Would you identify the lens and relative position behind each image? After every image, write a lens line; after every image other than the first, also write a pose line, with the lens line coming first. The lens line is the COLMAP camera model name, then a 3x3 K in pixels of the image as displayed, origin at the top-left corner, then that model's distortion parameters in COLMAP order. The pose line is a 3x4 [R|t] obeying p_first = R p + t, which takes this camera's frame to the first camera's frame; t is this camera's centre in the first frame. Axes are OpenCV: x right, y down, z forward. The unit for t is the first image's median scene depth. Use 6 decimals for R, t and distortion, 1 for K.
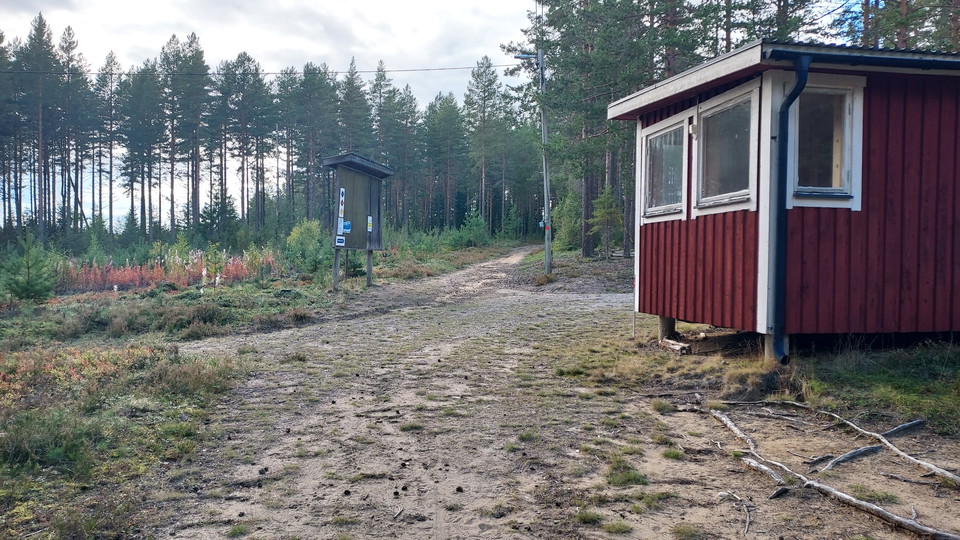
lens RADIAL K [[673.8, 0, 480.4], [0, 673.8, 274.3], [0, 0, 1]] dist [0.025825, -0.021557]
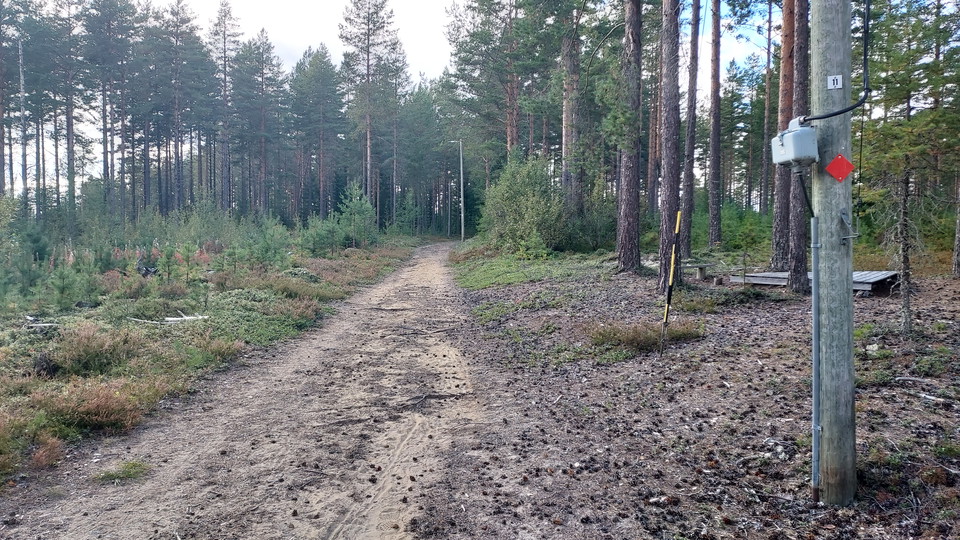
lens RADIAL K [[673.8, 0, 485.9], [0, 673.8, 296.8], [0, 0, 1]] dist [0.025825, -0.021557]
pose [[0.984171, -0.011919, 0.176819, -0.001184], [0.004961, 0.999198, 0.039737, -0.011939], [-0.177151, -0.038231, 0.983441, 0.224081]]
